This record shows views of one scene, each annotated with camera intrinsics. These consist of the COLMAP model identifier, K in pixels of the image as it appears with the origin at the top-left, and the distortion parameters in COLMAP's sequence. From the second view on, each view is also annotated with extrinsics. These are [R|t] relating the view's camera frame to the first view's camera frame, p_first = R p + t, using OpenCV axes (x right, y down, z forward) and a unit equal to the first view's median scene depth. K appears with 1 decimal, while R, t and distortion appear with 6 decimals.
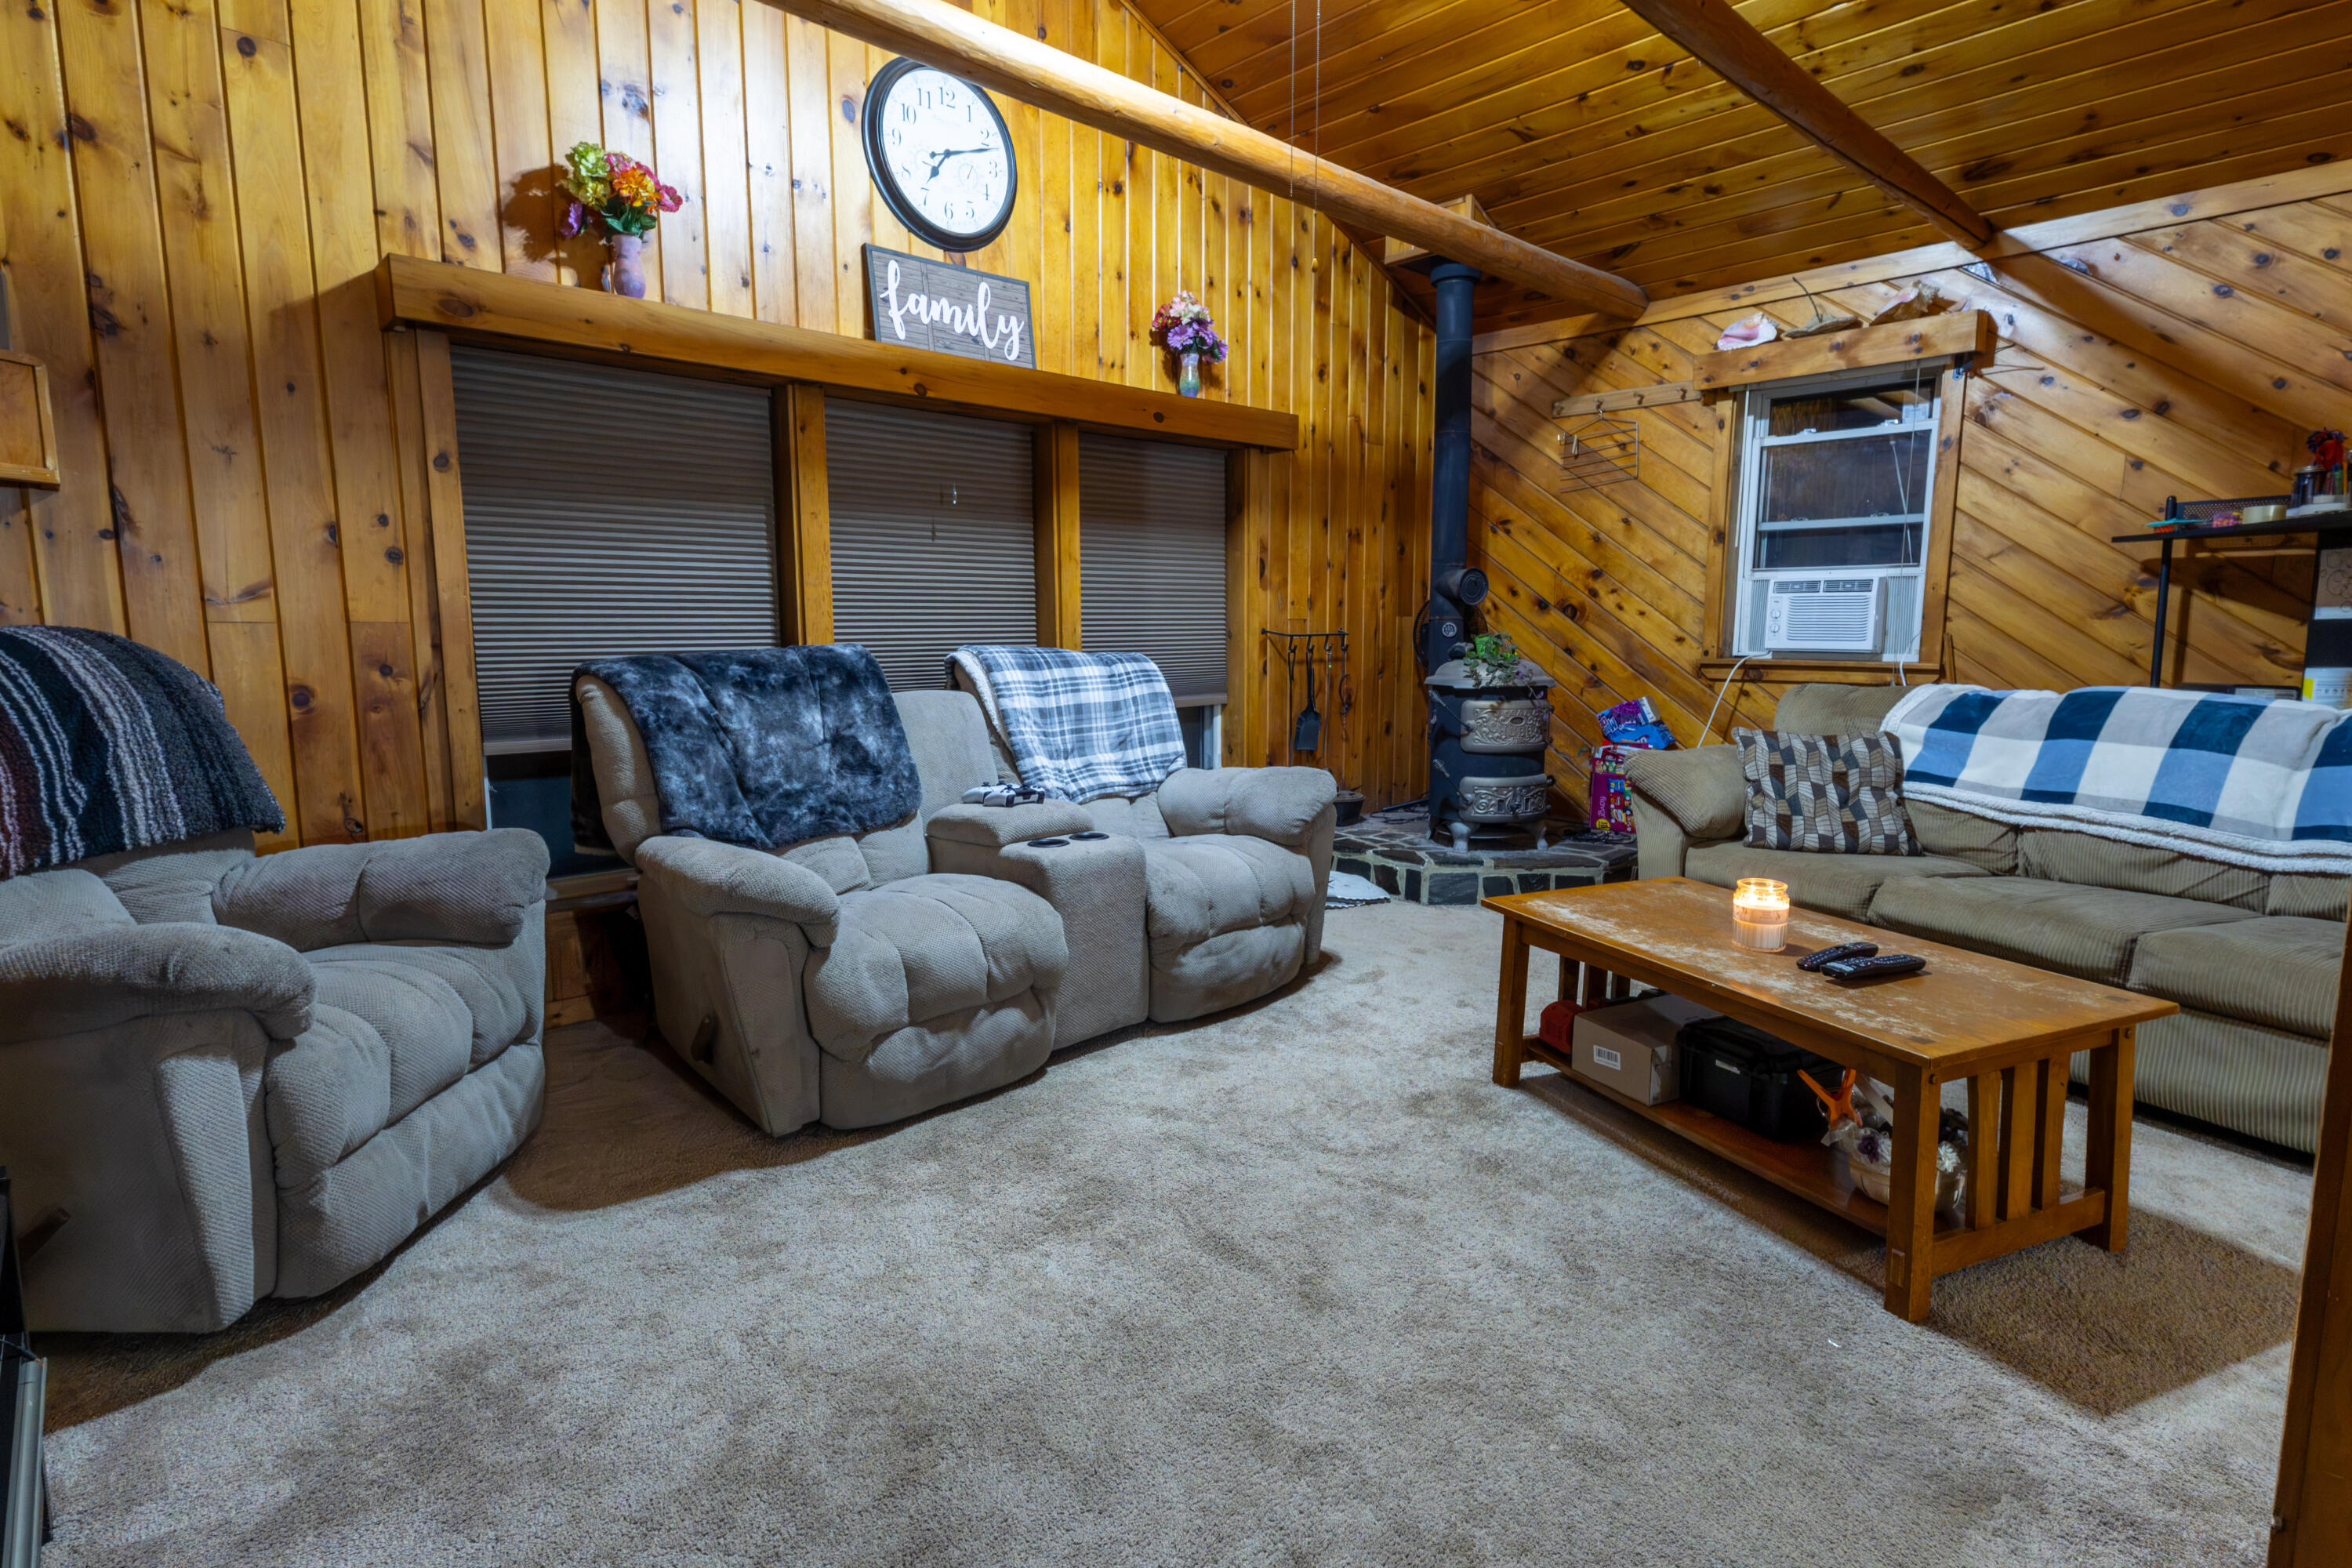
lens RADIAL K [[1176.3, 0, 1179.4], [0, 1176.3, 777.1], [0, 0, 1]] dist [0.000866, 0.007298]
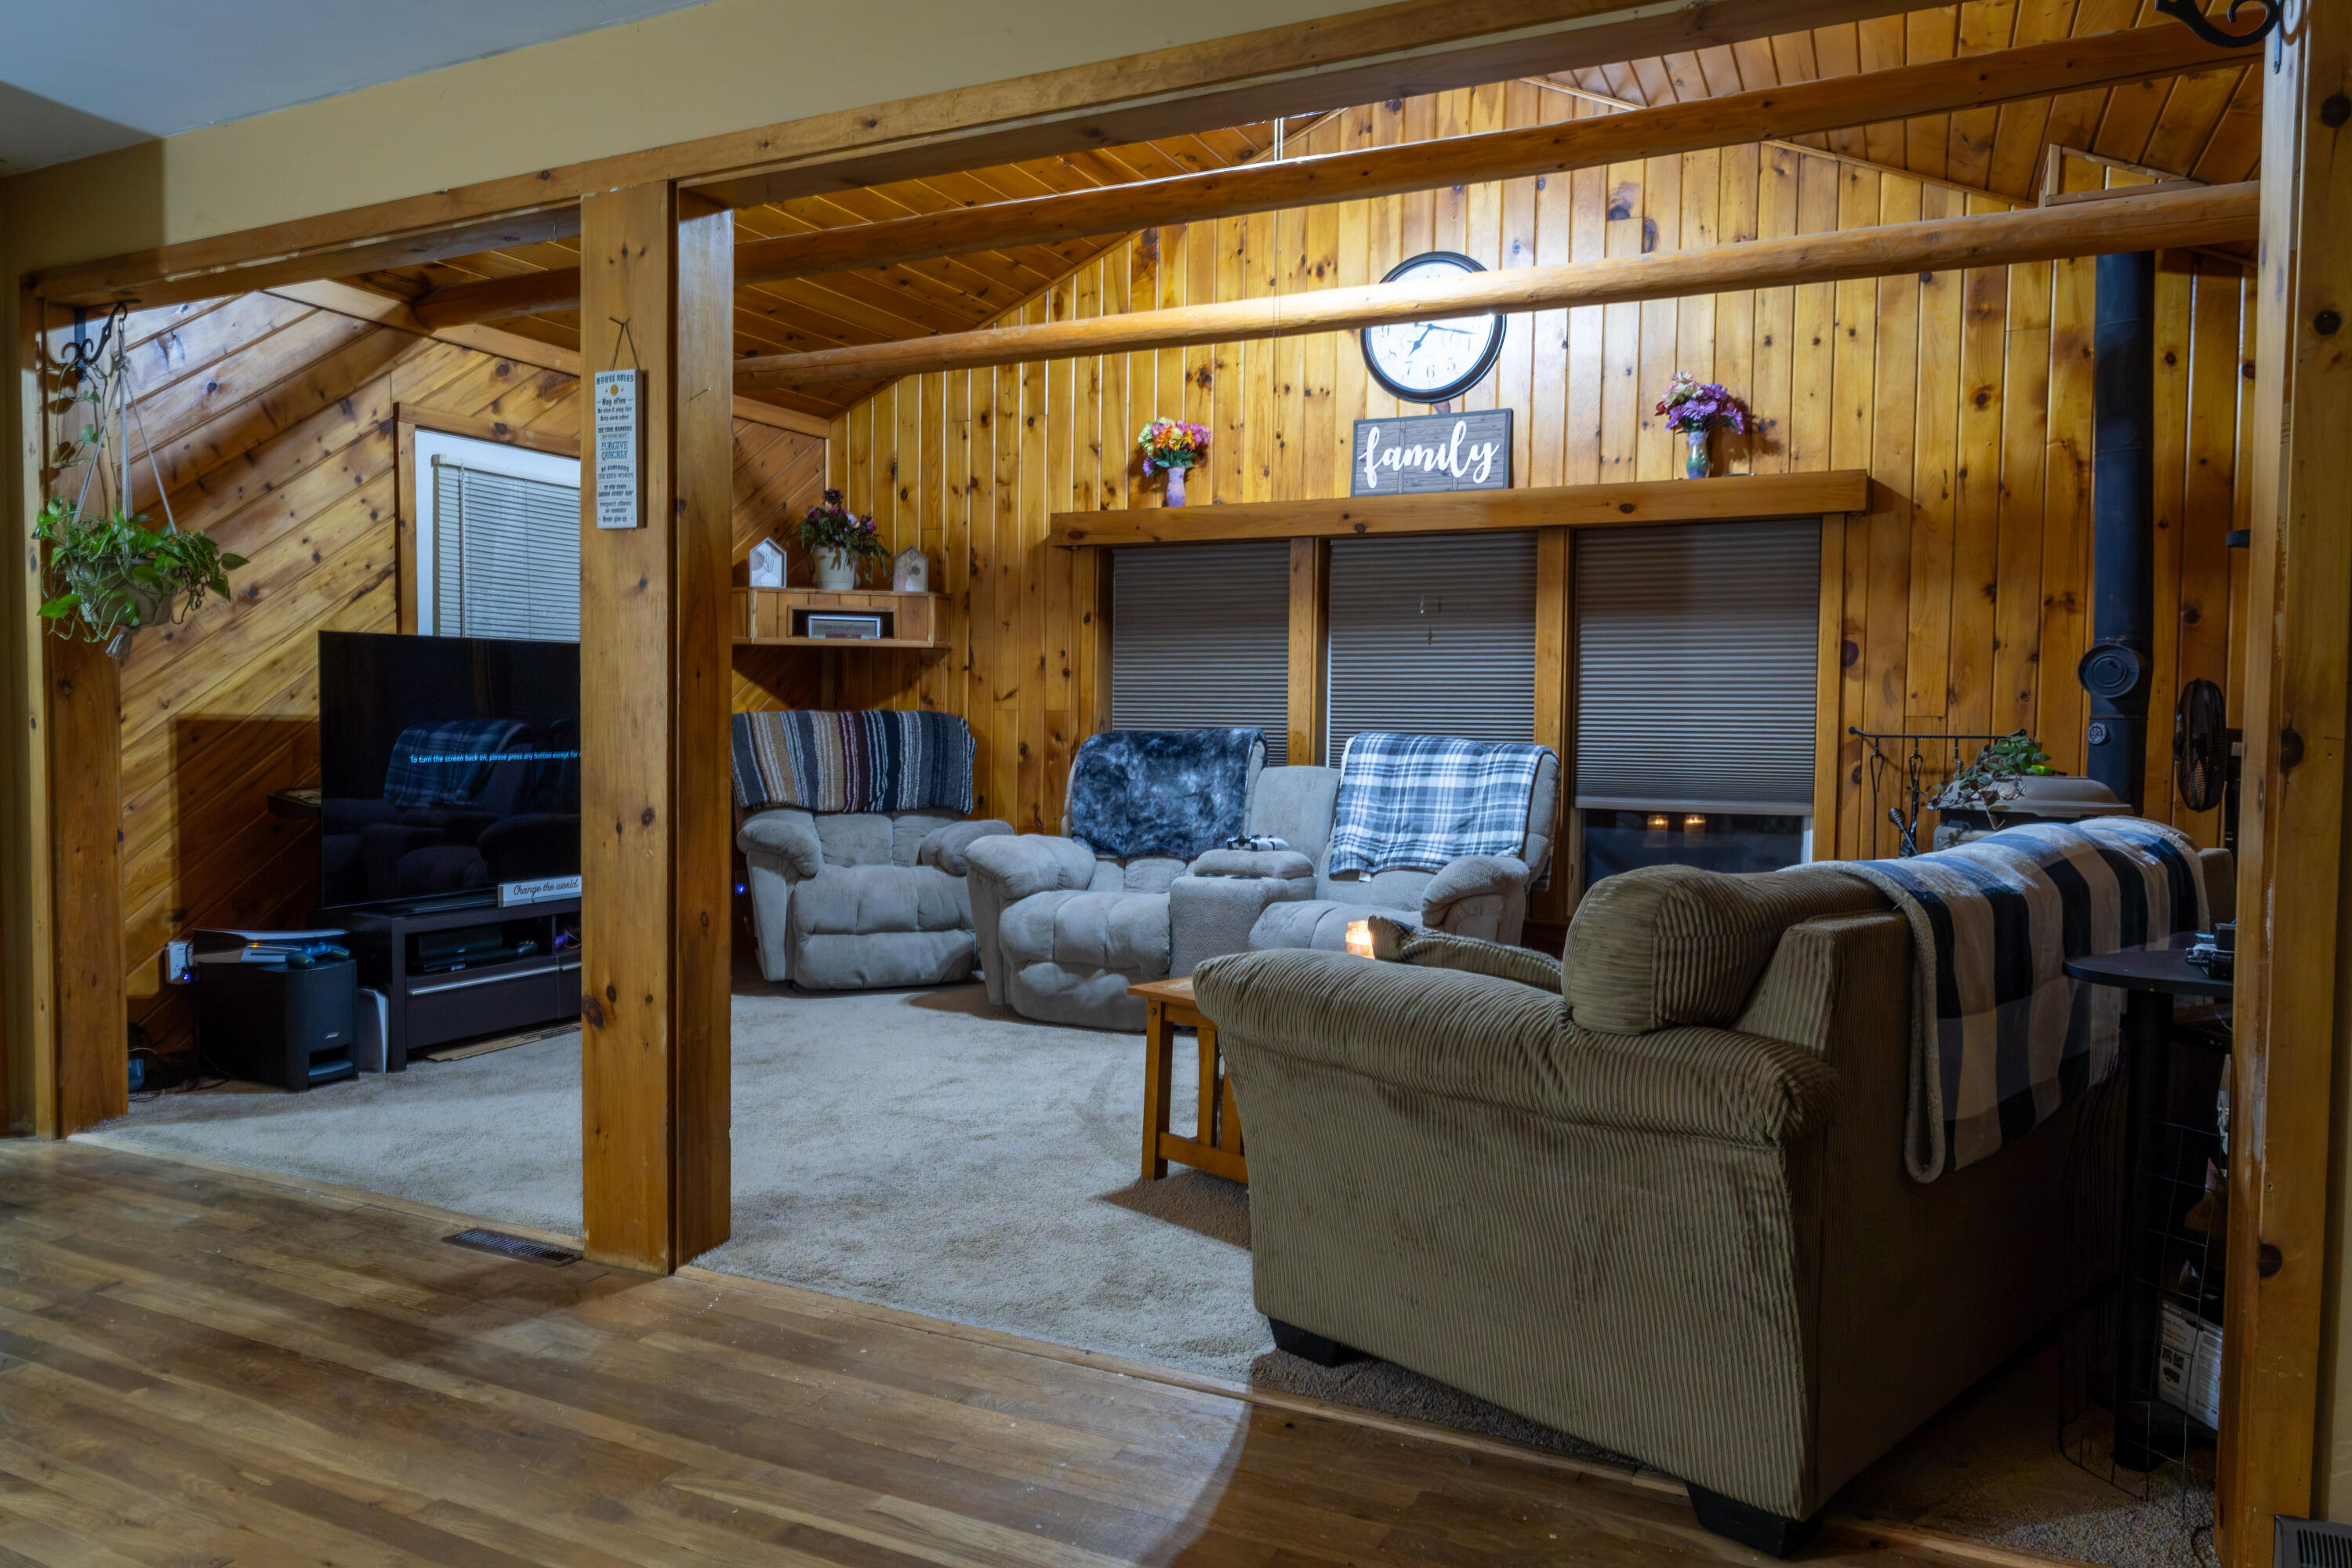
lens RADIAL K [[1528.4, 0, 1176.0], [0, 1528.4, 784.0], [0, 0, 1]] dist [-0.000020, 0.000217]
pose [[0.367124, 0.048722, -0.928895, 1.208668], [-0.132460, 0.991188, -0.000363, -0.033759], [0.920692, 0.123175, 0.370342, 0.249619]]
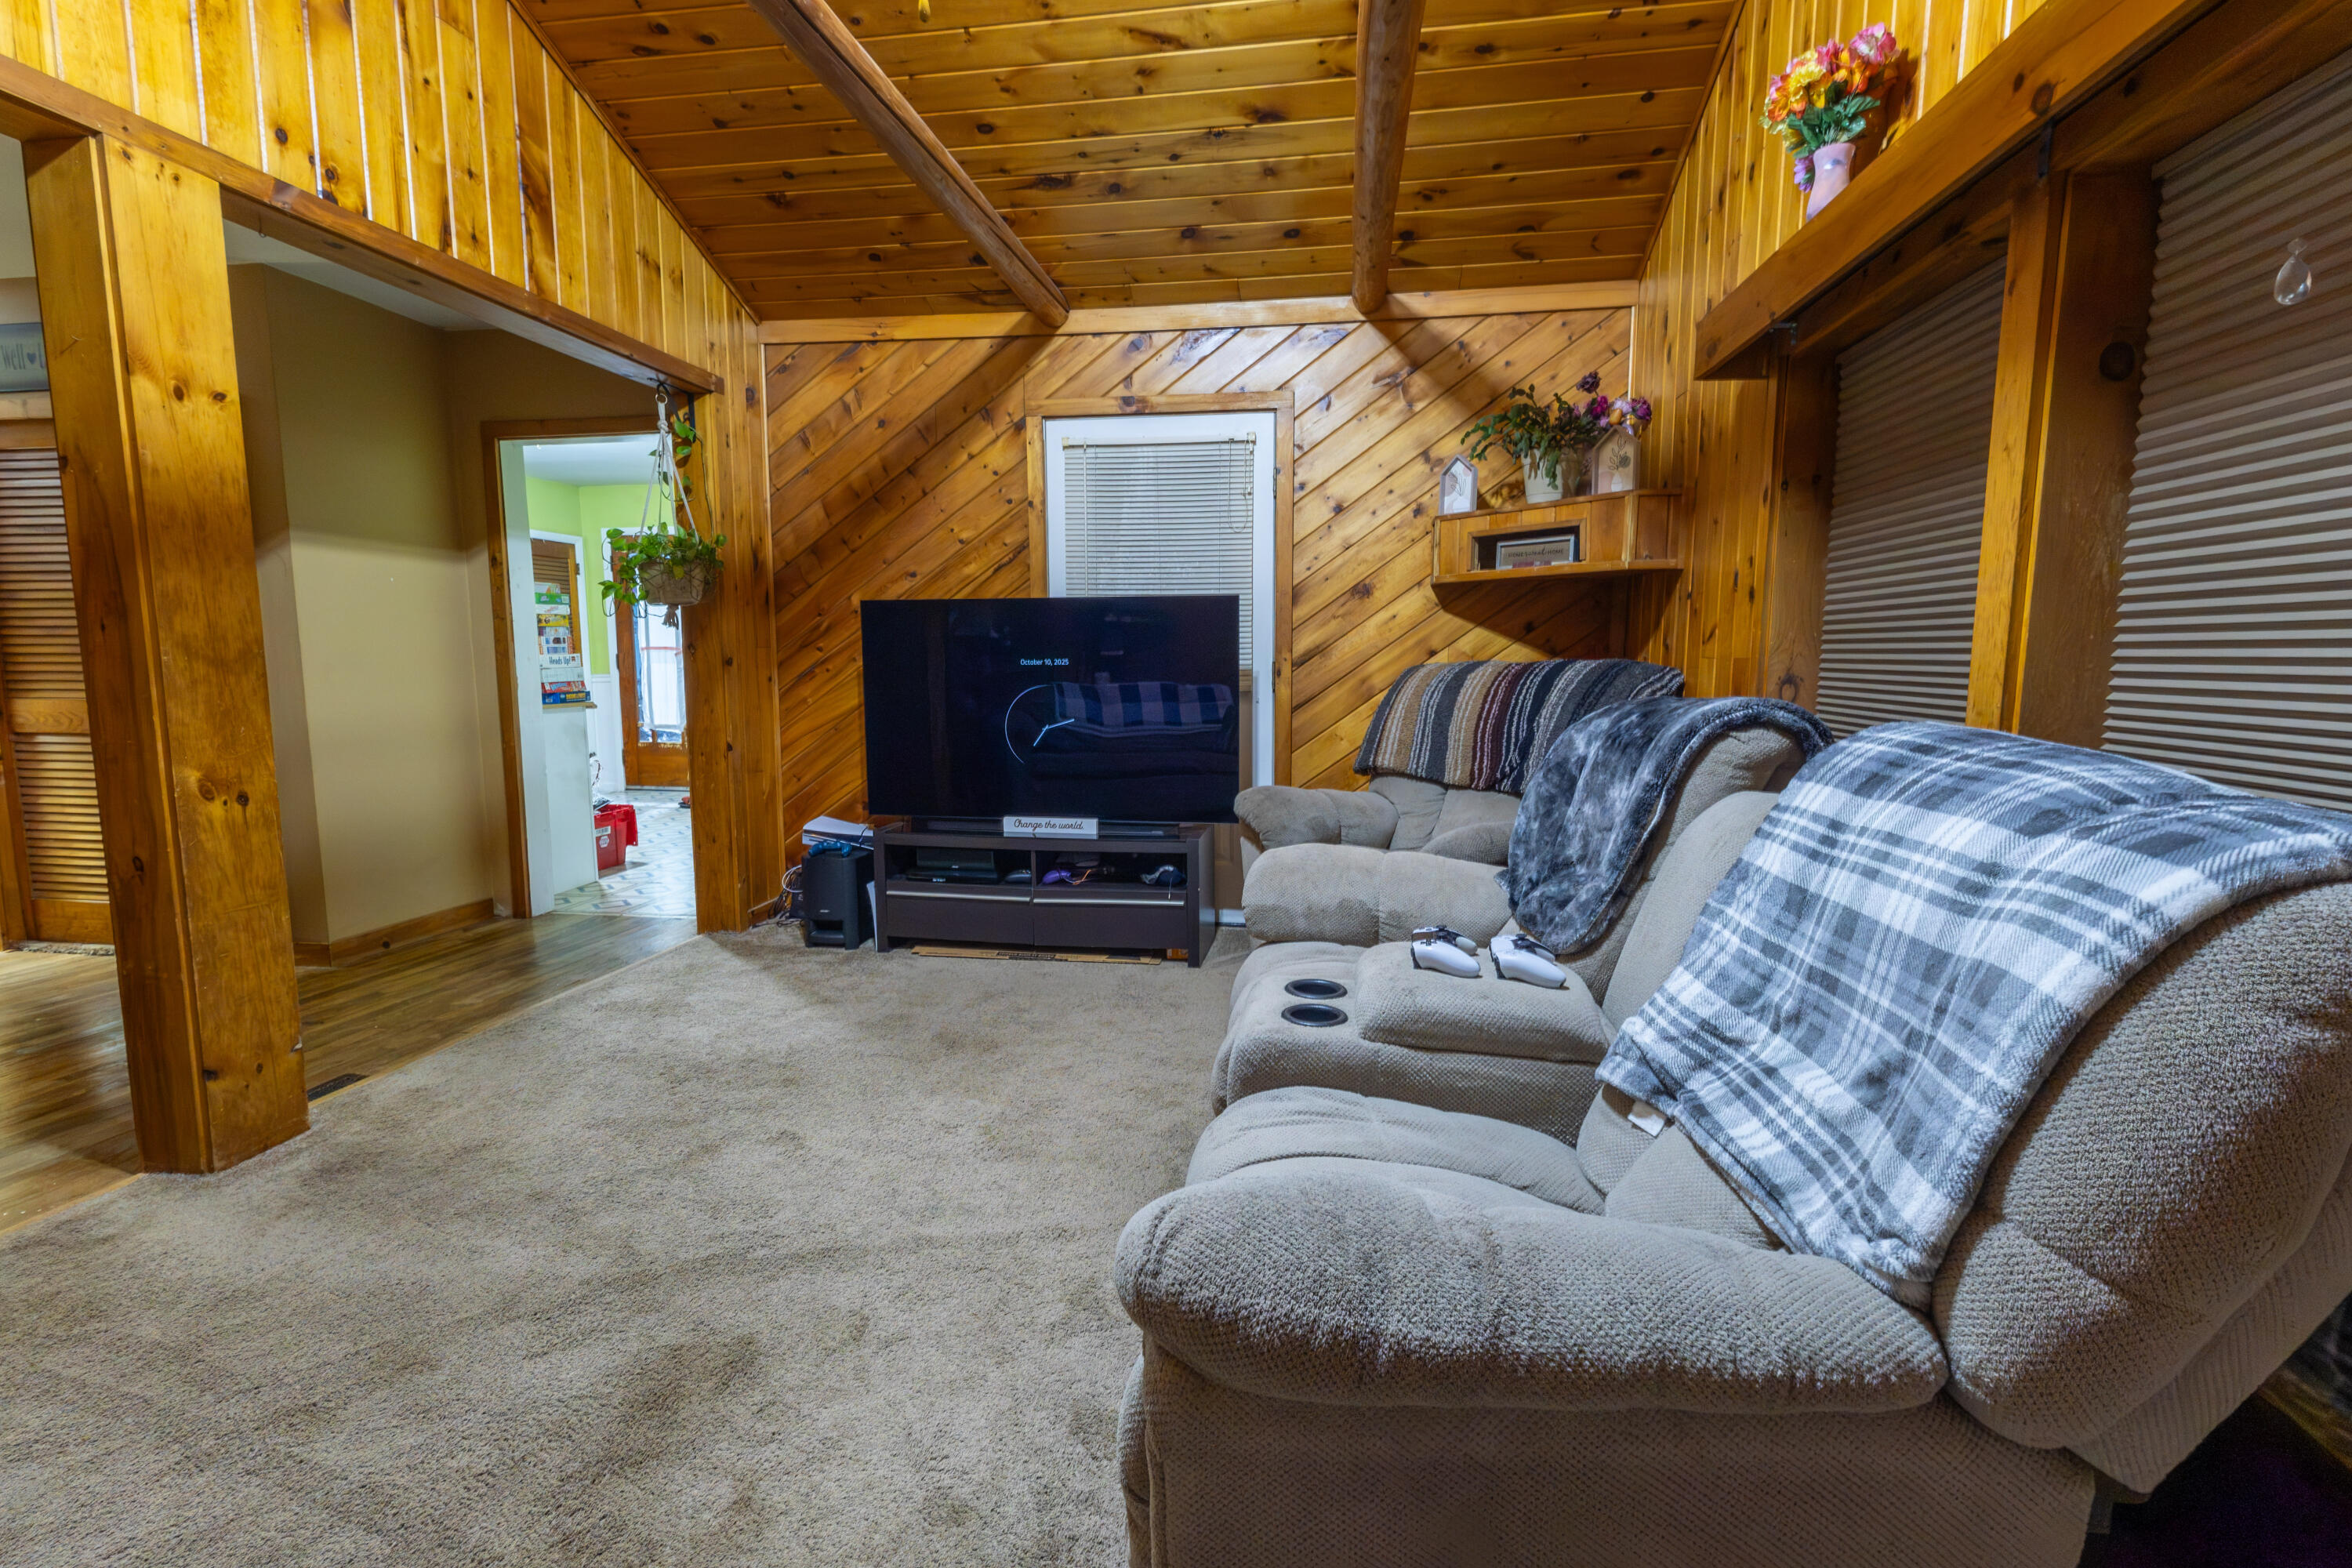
lens RADIAL K [[1080.4, 0, 1165.4], [0, 1080.4, 780.4], [0, 0, 1]] dist [0.004622, 0.000671]
pose [[-0.791770, 0.071162, -0.606660, 0.264914], [-0.080525, 0.972362, 0.219154, -0.153270], [0.605489, 0.222371, -0.764156, 1.132687]]
